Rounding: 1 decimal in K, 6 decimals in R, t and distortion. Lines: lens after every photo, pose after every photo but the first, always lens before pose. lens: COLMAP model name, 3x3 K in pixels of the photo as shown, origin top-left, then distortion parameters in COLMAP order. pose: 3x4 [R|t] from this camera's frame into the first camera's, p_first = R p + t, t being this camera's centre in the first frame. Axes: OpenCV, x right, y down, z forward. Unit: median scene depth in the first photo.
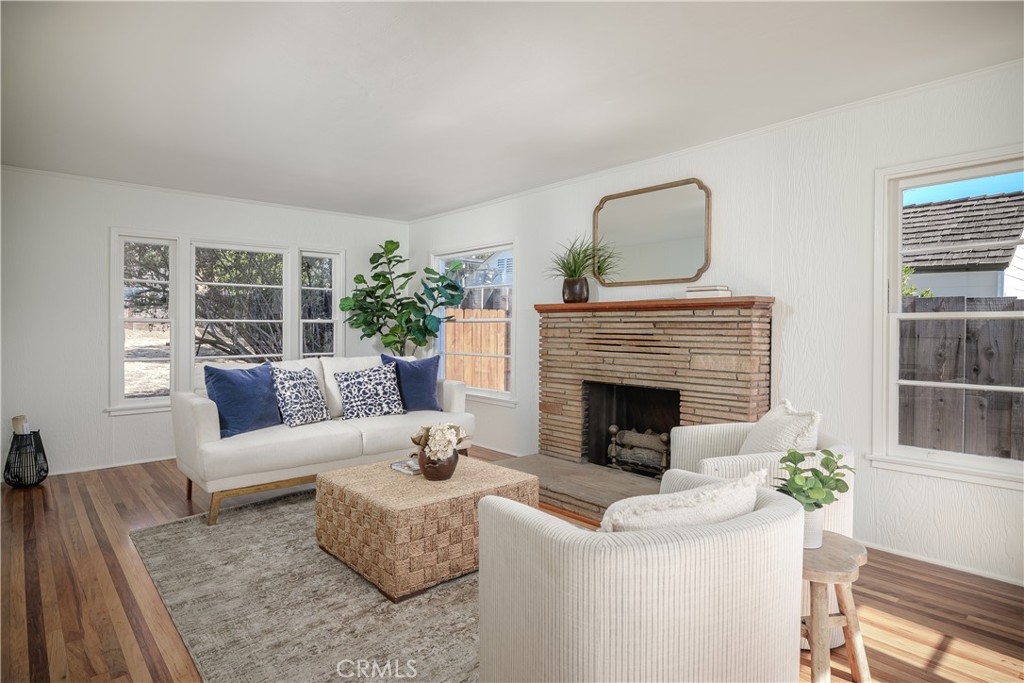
lens RADIAL K [[562.5, 0, 511.7], [0, 562.5, 336.9], [0, 0, 1]] dist [-0.000959, -0.000070]
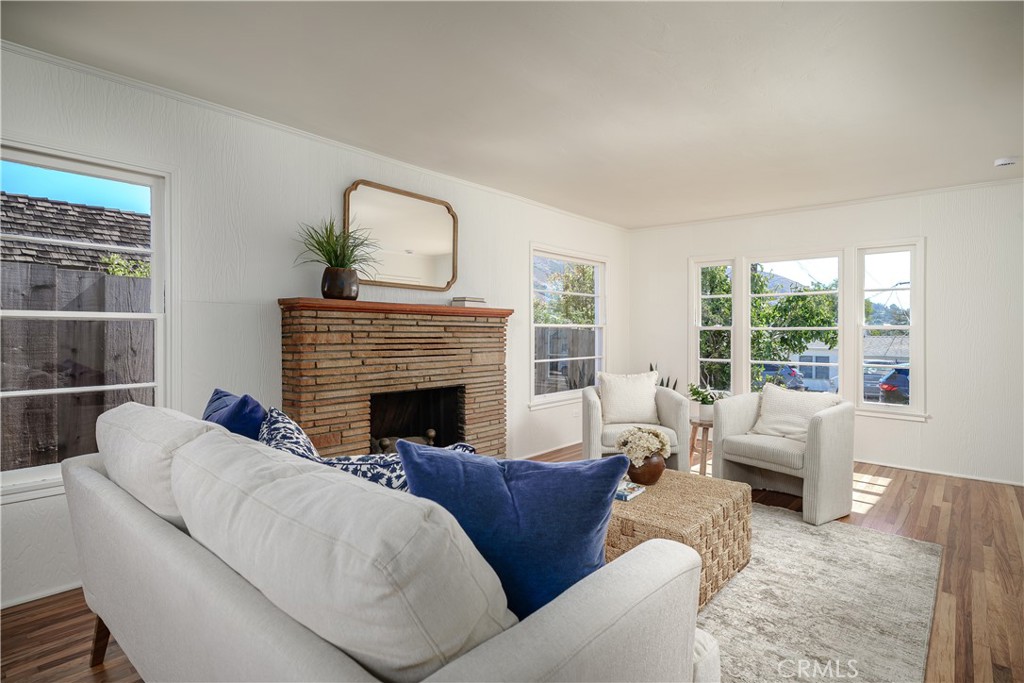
lens RADIAL K [[522.8, 0, 511.7], [0, 522.8, 336.8], [0, 0, 1]] dist [0.000077, -0.000442]
pose [[-0.136739, -0.012368, 0.990530, -0.717200], [0.013743, 0.999802, 0.014381, -0.017660], [-0.990512, 0.015579, -0.136542, 0.955023]]
